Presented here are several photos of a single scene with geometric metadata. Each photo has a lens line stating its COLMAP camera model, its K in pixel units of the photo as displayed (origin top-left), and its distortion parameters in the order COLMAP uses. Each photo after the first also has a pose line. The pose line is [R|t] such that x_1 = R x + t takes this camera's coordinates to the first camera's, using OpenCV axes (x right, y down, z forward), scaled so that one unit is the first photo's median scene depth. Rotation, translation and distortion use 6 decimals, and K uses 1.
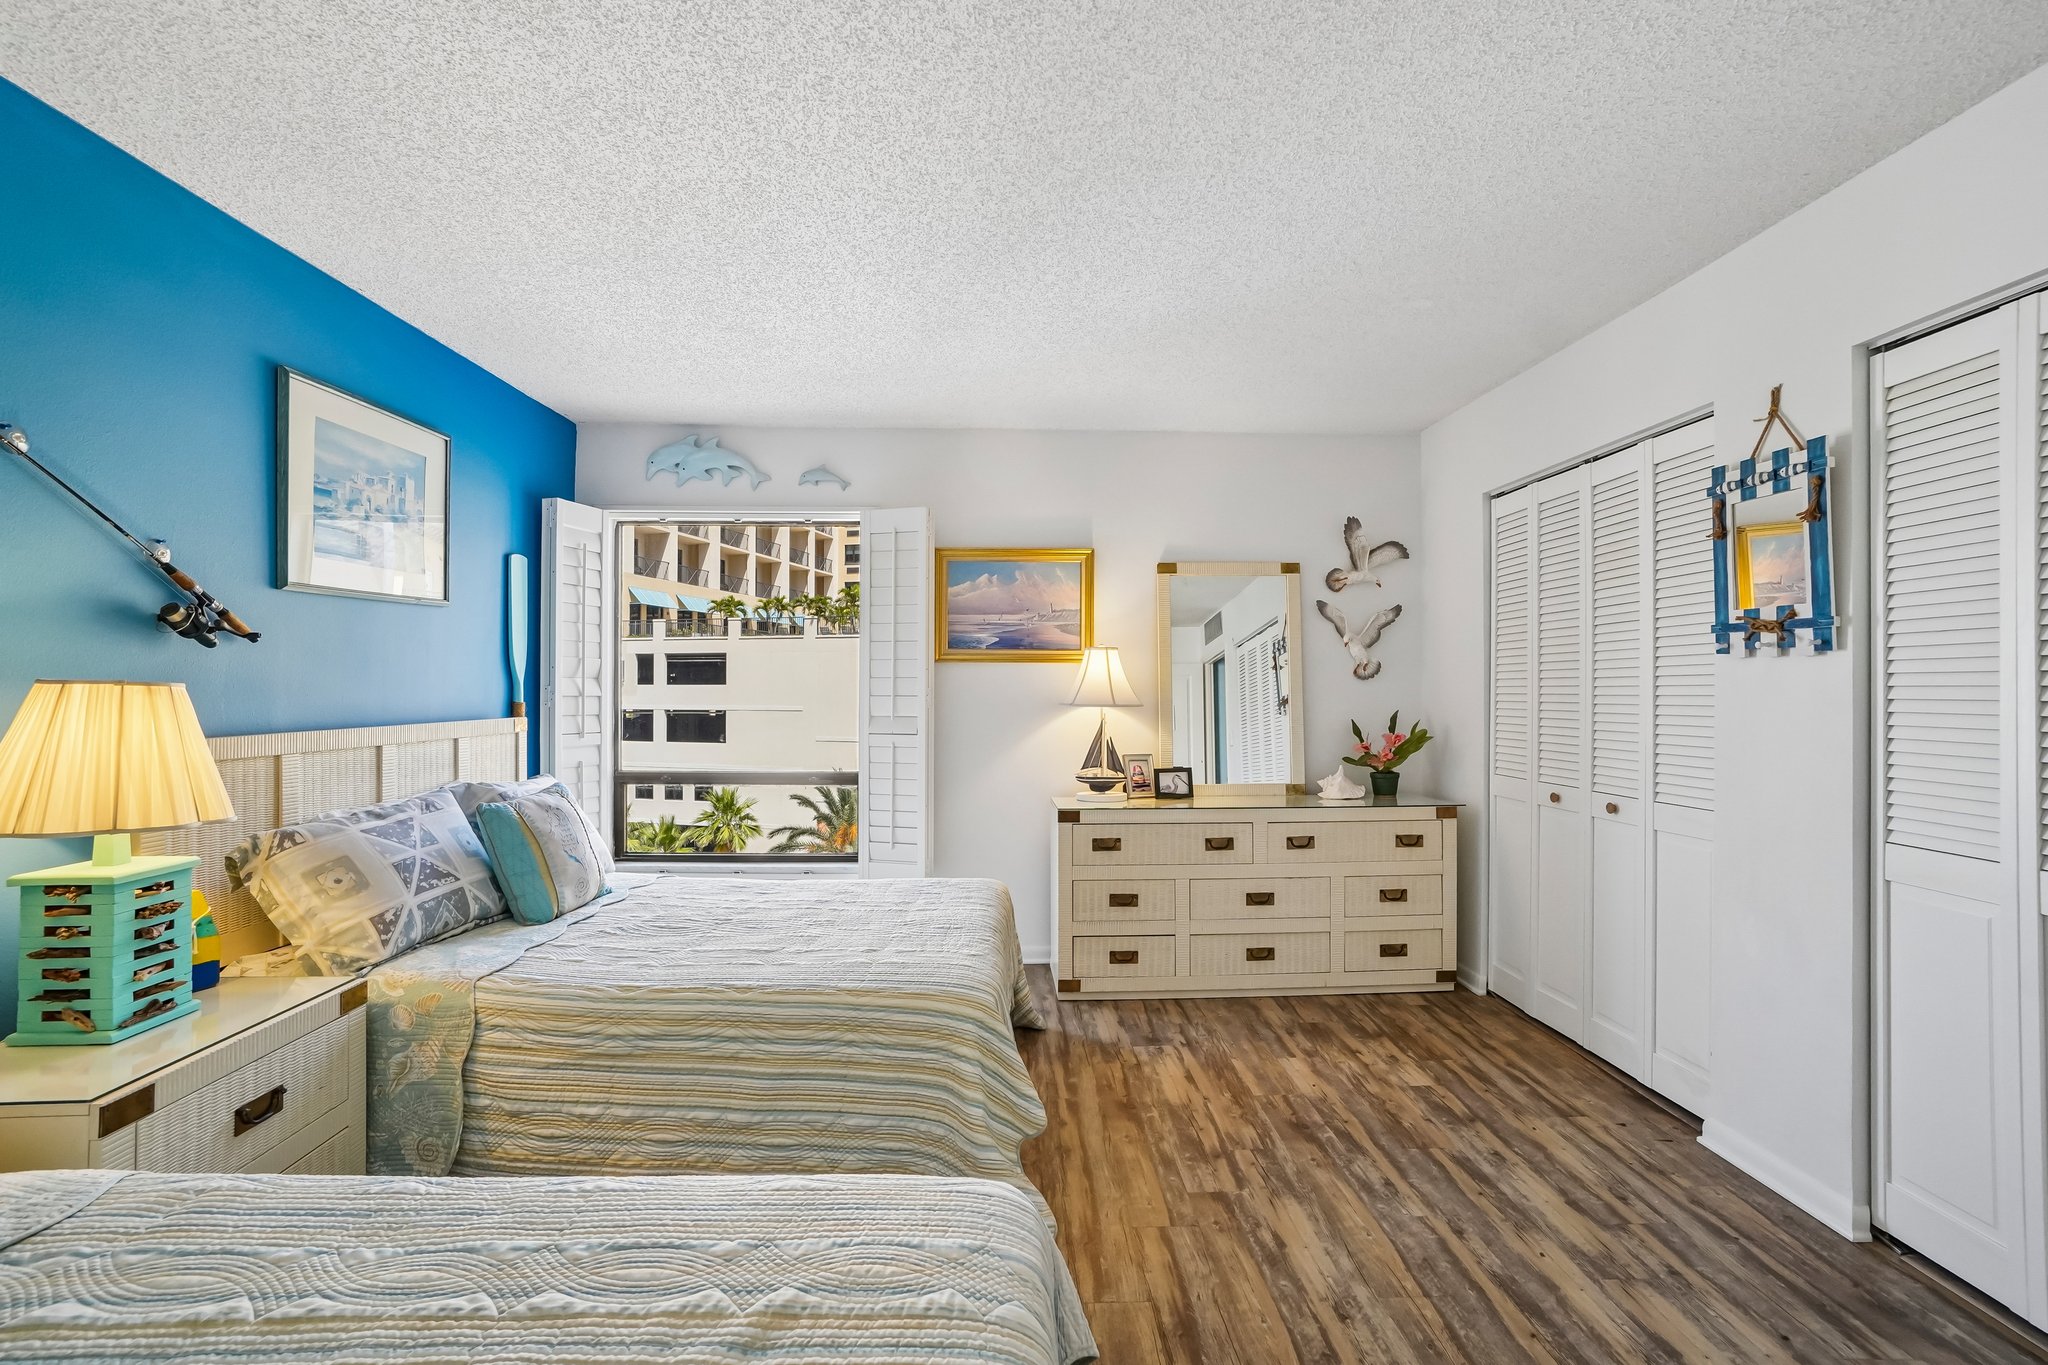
lens RADIAL K [[921.3, 0, 1025.6], [0, 921.3, 675.4], [0, 0, 1]] dist [-0.048820, 0.023474]
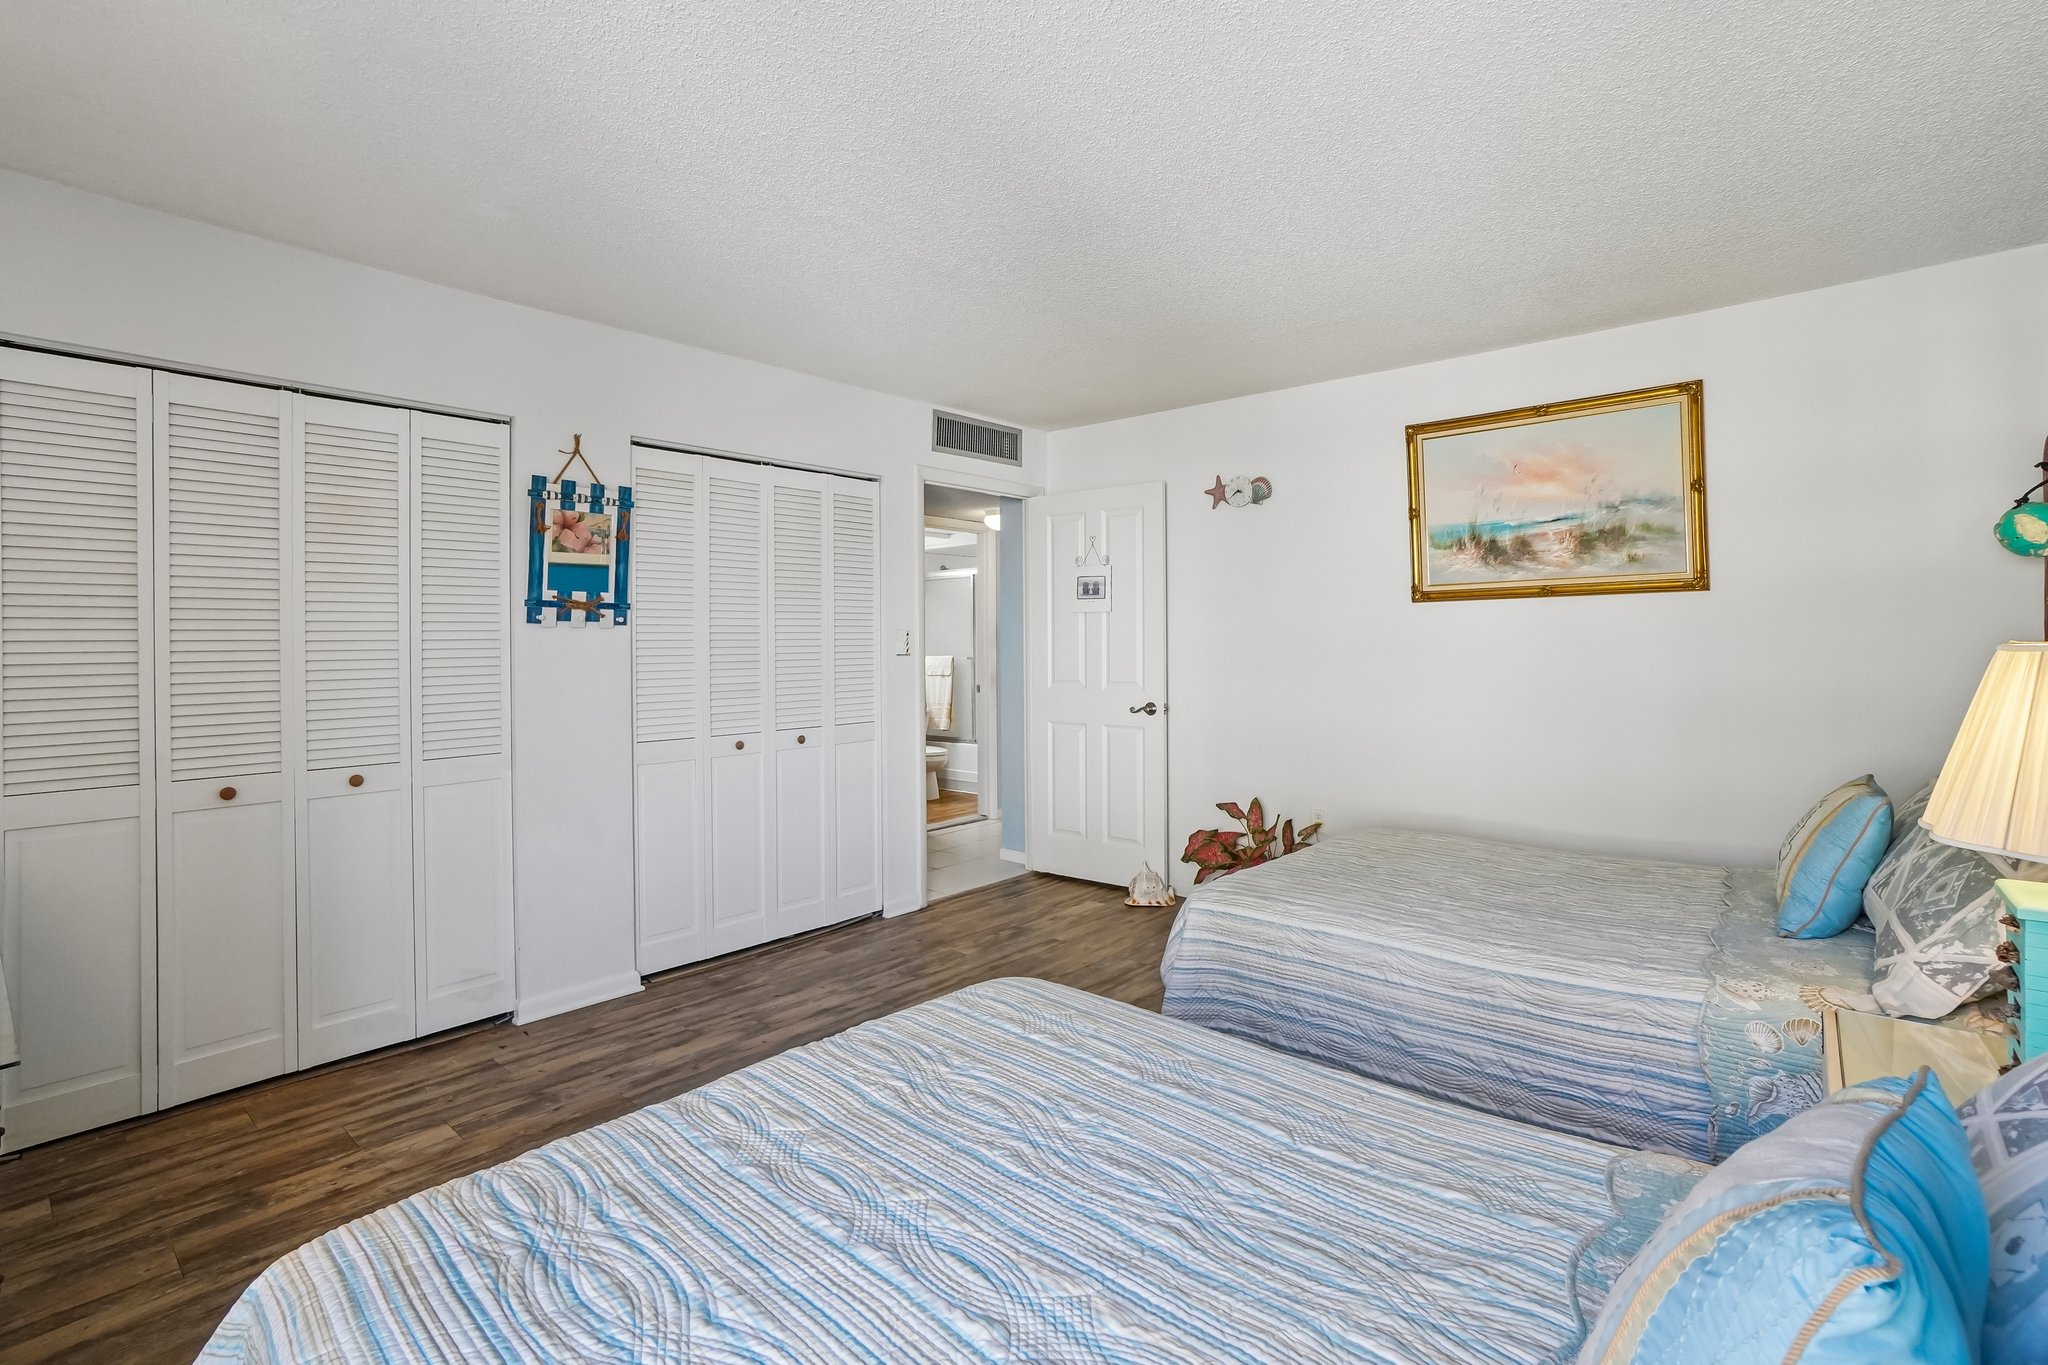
lens RADIAL K [[921.3, 0, 1025.6], [0, 921.3, 675.4], [0, 0, 1]] dist [-0.048820, 0.023474]
pose [[-0.723177, -0.020444, 0.690361, -0.589244], [-0.000859, 0.999588, 0.028701, 0.010232], [-0.690663, 0.020163, -0.722896, 1.419666]]
